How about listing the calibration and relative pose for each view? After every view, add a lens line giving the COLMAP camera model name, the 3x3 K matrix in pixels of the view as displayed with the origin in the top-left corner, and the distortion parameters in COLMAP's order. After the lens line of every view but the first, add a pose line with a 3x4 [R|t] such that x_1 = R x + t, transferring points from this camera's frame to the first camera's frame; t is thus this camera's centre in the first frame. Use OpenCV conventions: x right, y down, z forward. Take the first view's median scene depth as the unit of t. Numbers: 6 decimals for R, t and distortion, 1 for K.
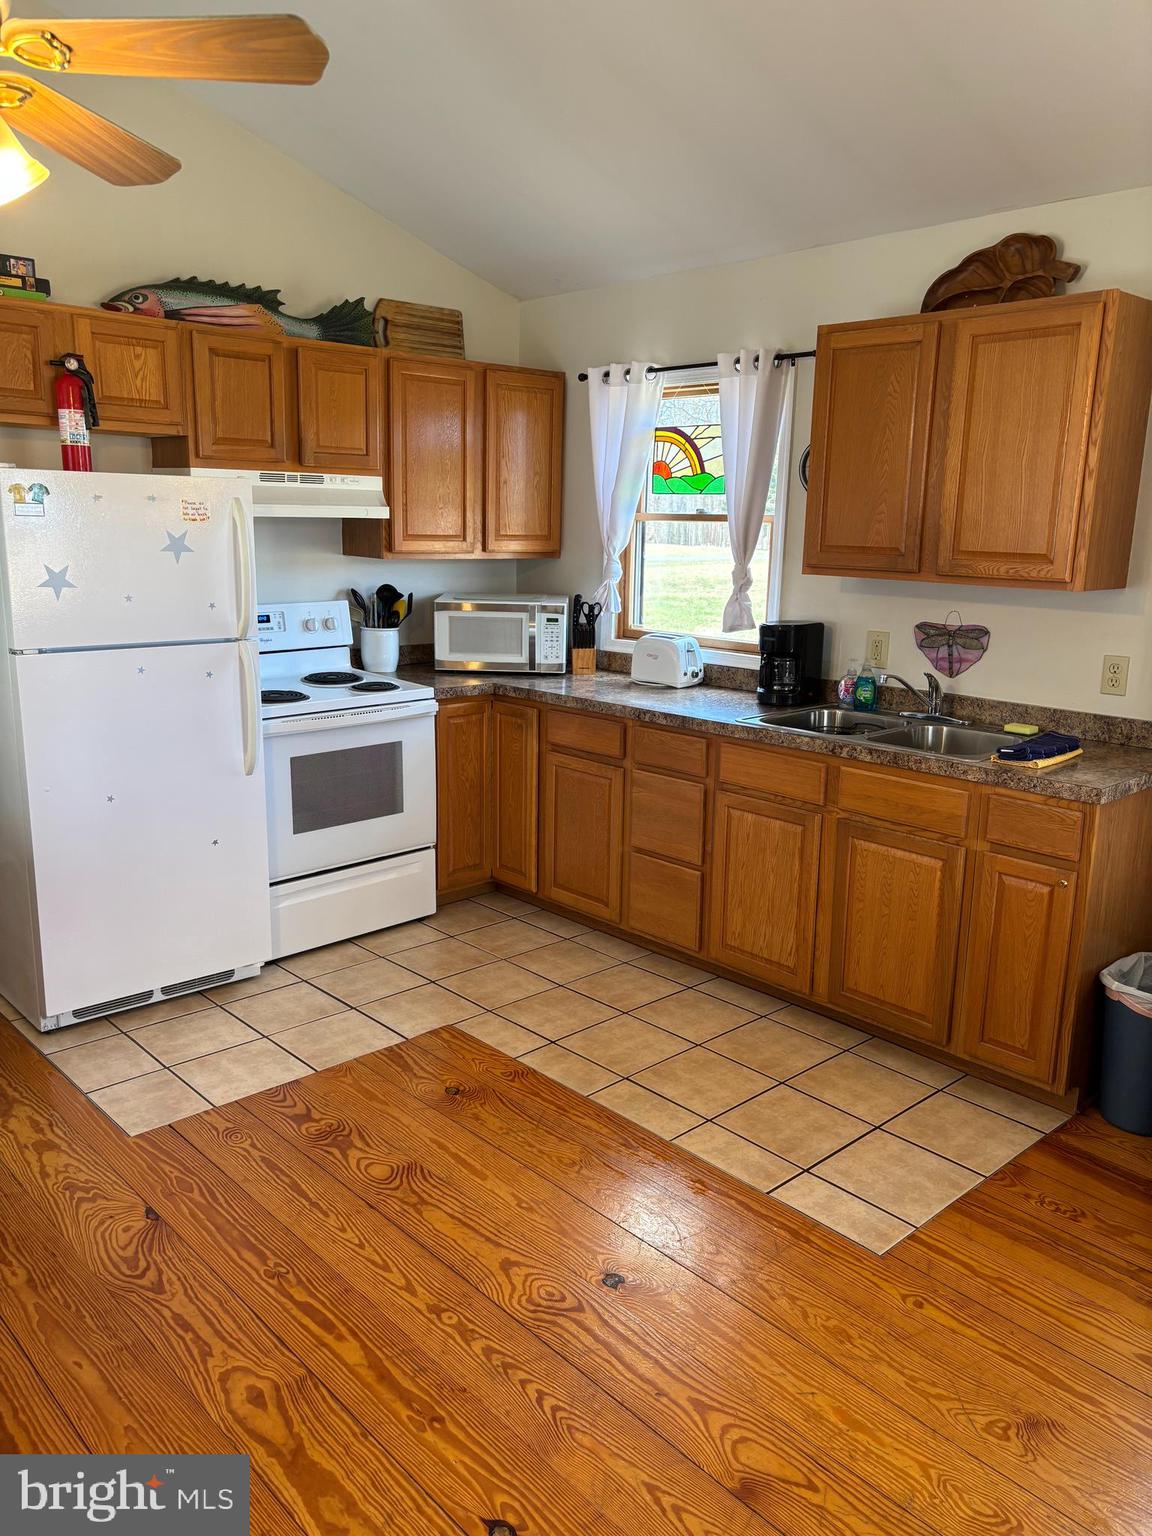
lens RADIAL K [[1163.9, 0, 579.1], [0, 1163.9, 770.2], [0, 0, 1]] dist [0.077071, -0.091182]
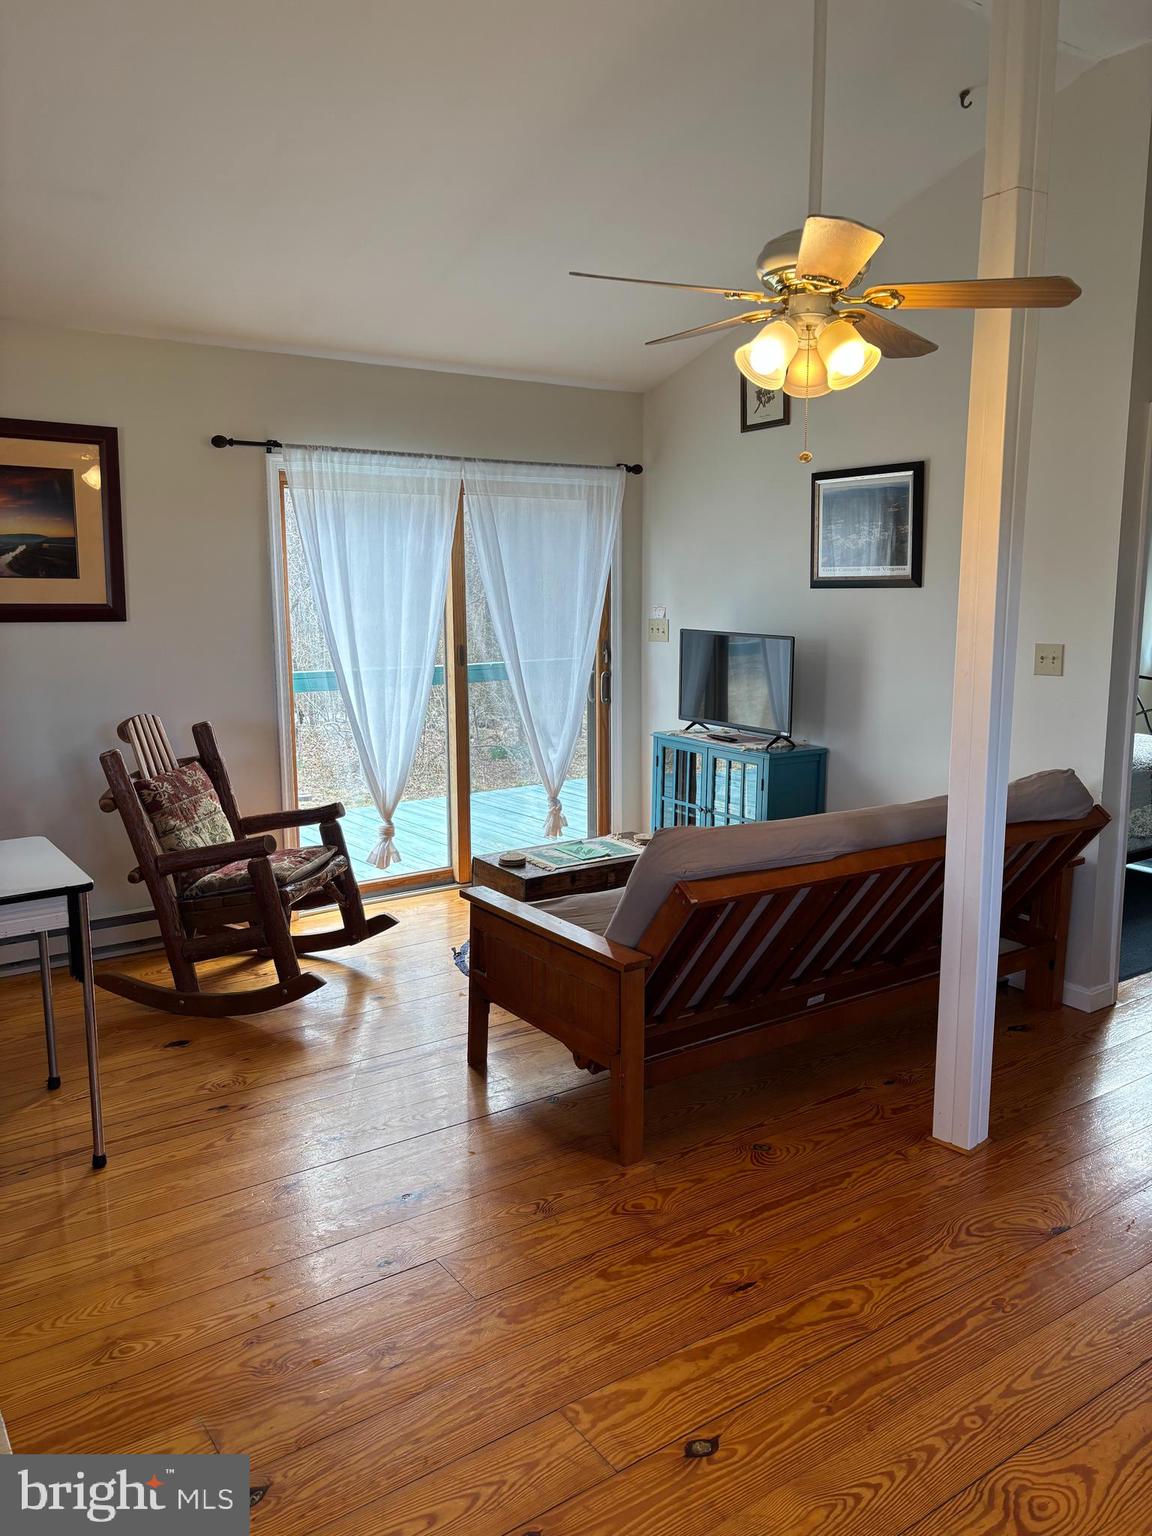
lens RADIAL K [[1137.2, 0, 567.4], [0, 1137.2, 767.6], [0, 0, 1]] dist [0.050103, -0.052028]
pose [[-0.133499, 0.144866, -0.980404, 0.483246], [-0.216351, 0.961139, 0.171479, -0.081812], [0.967145, 0.235003, -0.096970, 0.410776]]
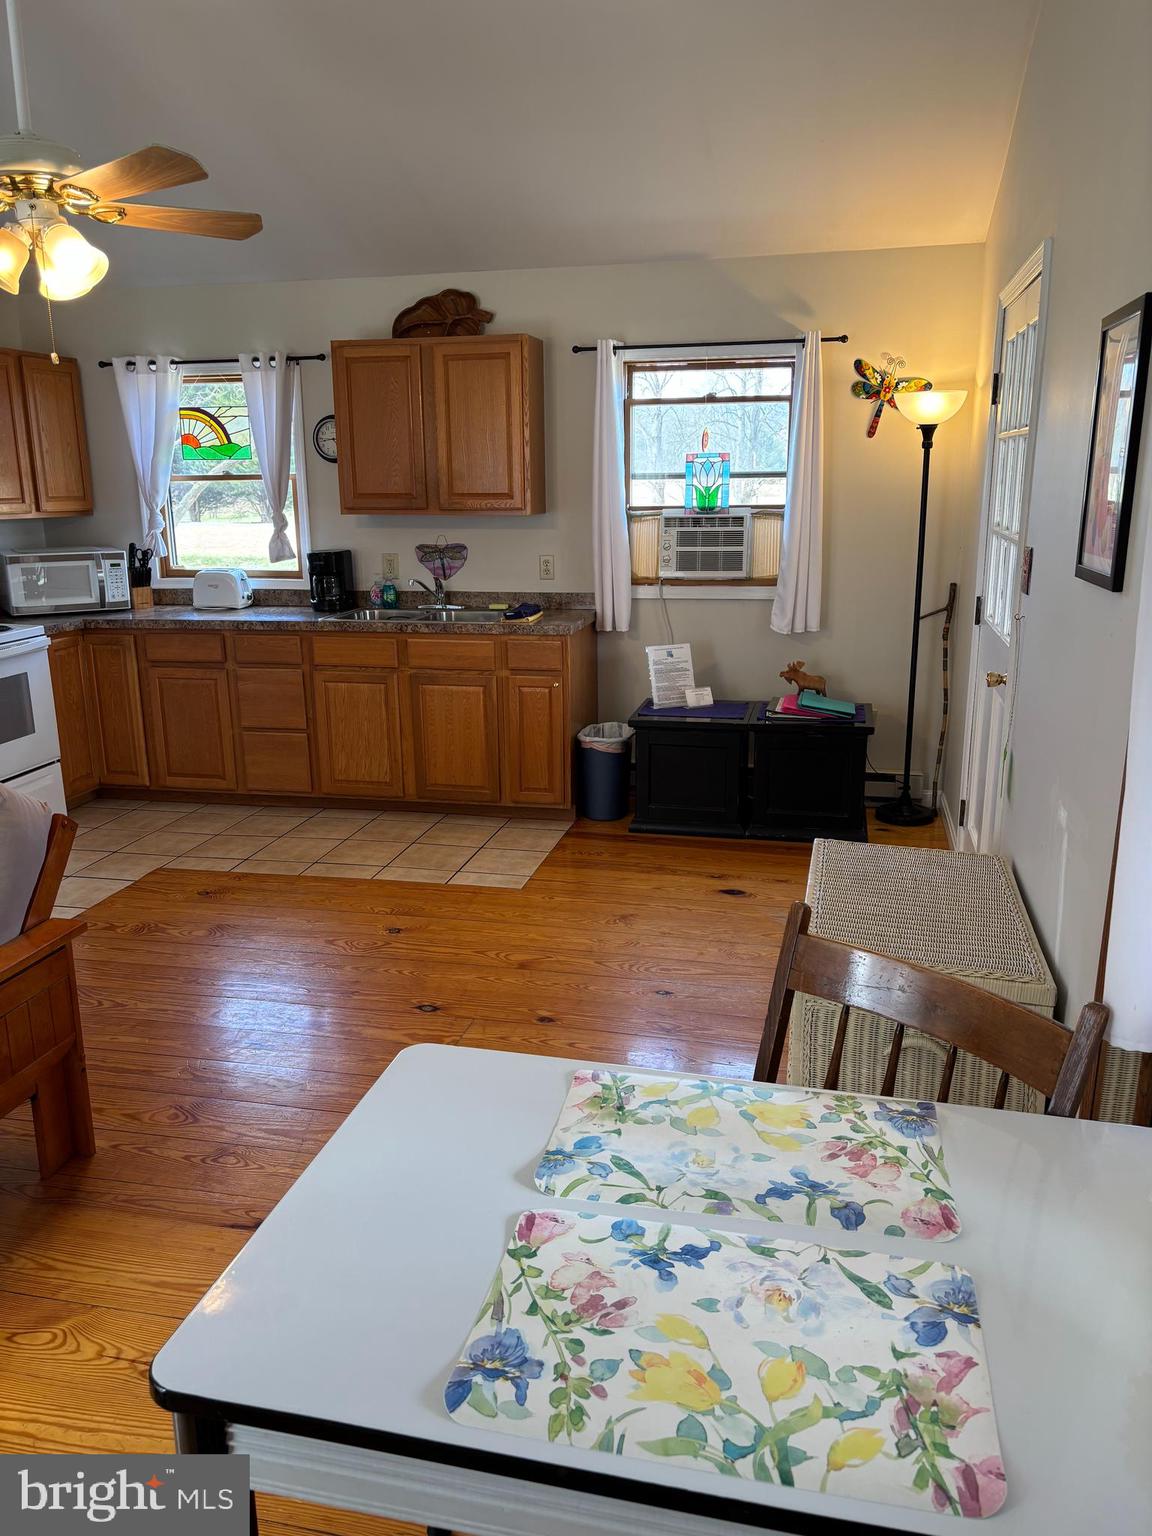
lens RADIAL K [[1178.4, 0, 567.9], [0, 1178.4, 778.0], [0, 0, 1]] dist [0.053587, -0.069467]
pose [[0.829316, -0.165559, 0.533690, -0.423195], [0.147155, 0.986094, 0.077234, 0.081829], [-0.539055, 0.014484, 0.842146, -0.377554]]
